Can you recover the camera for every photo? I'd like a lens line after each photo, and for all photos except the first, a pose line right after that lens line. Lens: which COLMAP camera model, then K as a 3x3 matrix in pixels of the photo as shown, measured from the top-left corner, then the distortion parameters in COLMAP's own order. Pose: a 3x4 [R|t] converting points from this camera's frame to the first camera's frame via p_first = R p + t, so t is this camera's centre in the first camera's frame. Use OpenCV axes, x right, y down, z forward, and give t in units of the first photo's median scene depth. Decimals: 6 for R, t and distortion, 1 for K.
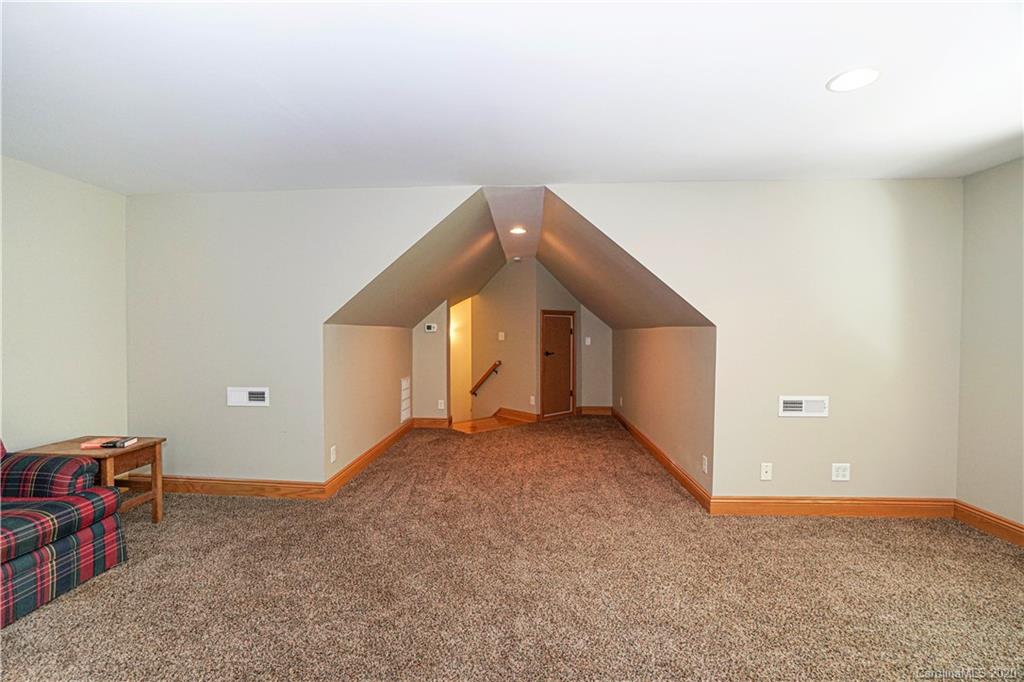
lens RADIAL K [[460.2, 0, 508.8], [0, 460.2, 336.7], [0, 0, 1]] dist [-0.025790, 0.000431]
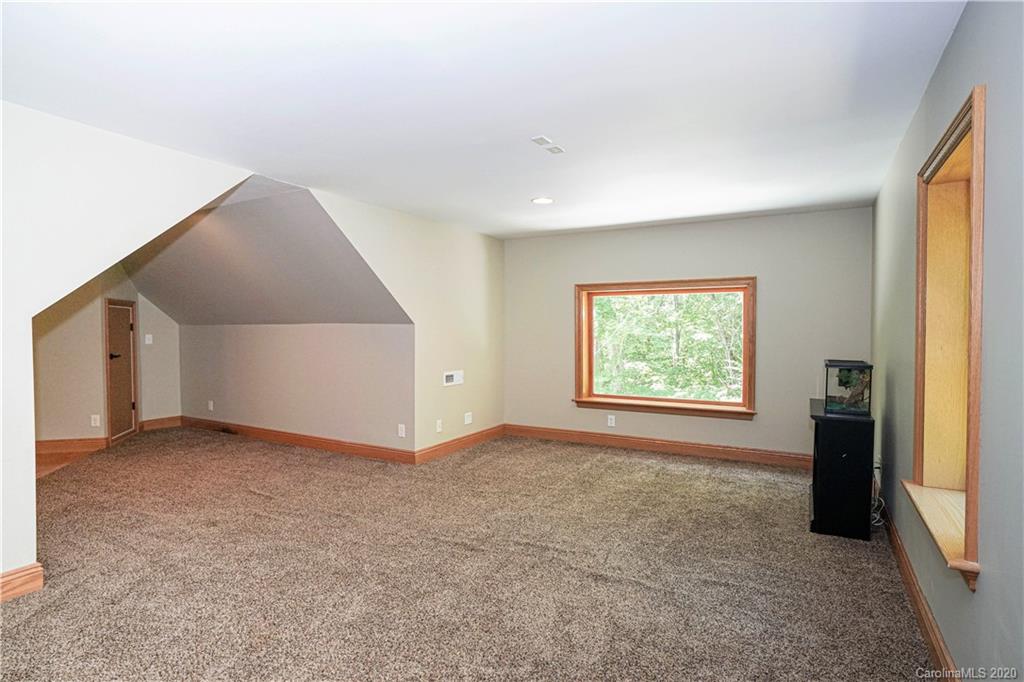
lens RADIAL K [[522.8, 0, 510.4], [0, 522.8, 339.3], [0, 0, 1]] dist [-0.003712, 0.000182]
pose [[0.454305, -0.023681, 0.890532, -0.694594], [0.008230, 0.999716, 0.022386, -0.009189], [-0.890808, -0.002841, 0.454370, 0.050272]]
